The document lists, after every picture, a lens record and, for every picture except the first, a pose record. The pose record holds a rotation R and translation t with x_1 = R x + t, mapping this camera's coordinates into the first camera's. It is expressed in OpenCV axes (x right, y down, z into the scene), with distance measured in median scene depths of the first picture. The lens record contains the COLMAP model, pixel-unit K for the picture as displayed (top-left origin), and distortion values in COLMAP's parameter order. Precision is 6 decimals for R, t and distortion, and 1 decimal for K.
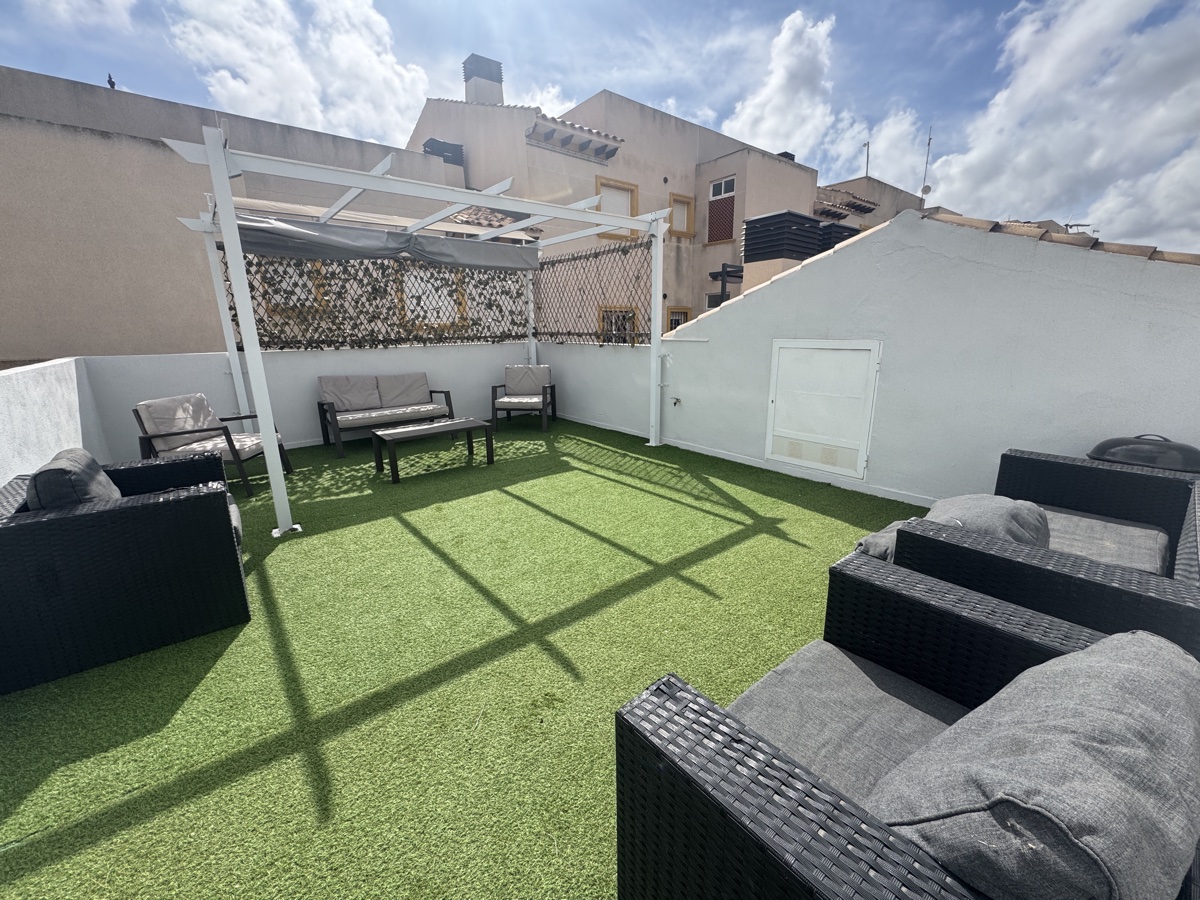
lens RADIAL K [[481.2, 0, 601.5], [0, 481.2, 448.8], [0, 0, 1]] dist [-0.001050, 0.000447]
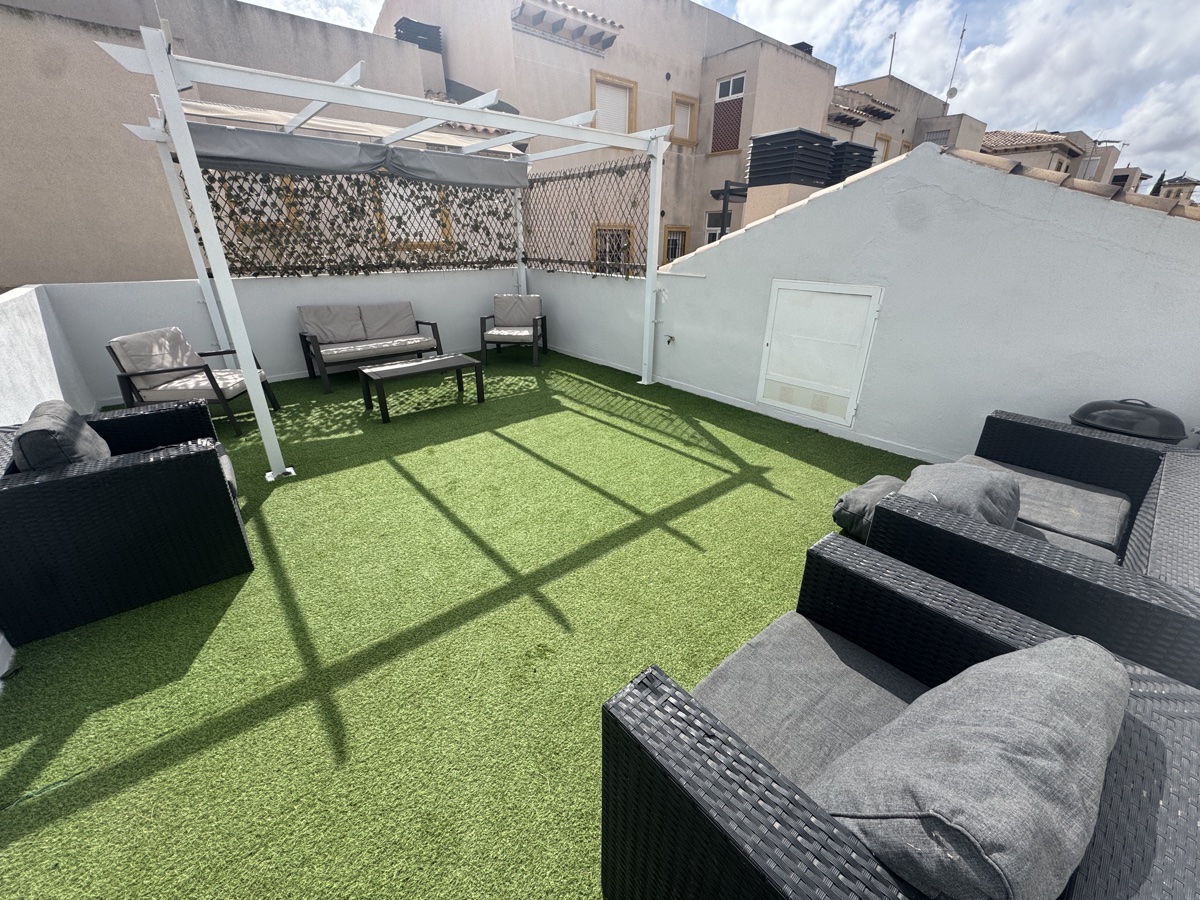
lens RADIAL K [[481.2, 0, 601.7], [0, 481.2, 449.7], [0, 0, 1]] dist [-0.001050, 0.000447]
pose [[0.999728, 0.012630, 0.019602, -0.000216], [-0.015650, 0.986585, 0.162498, -0.039024], [-0.017287, -0.162760, 0.986514, 0.000589]]
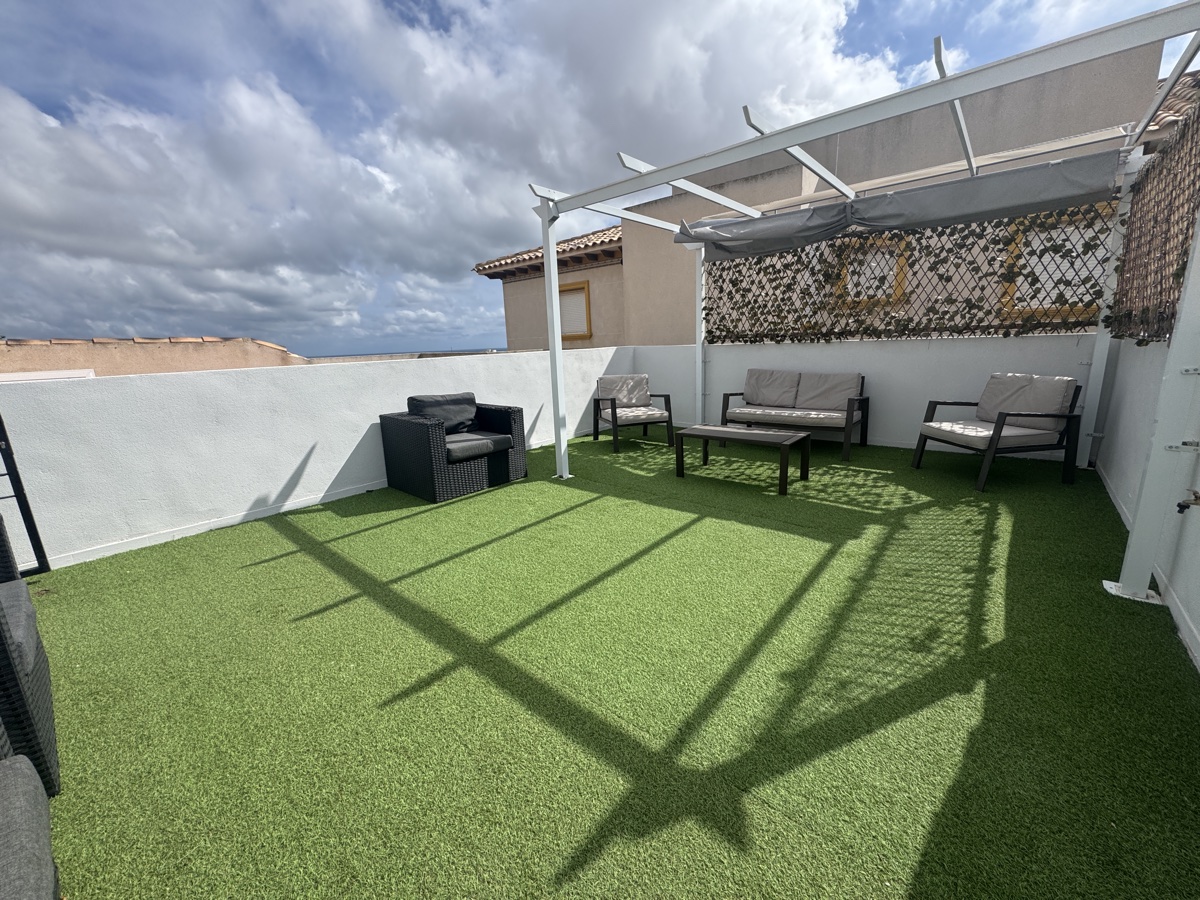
lens RADIAL K [[481.2, 0, 604.0], [0, 481.2, 450.7], [0, 0, 1]] dist [-0.001050, 0.000447]
pose [[0.176954, 0.225232, -0.958101, 0.462239], [-0.207307, 0.960154, 0.187427, -0.126811], [0.962139, 0.165455, 0.216596, 0.570944]]
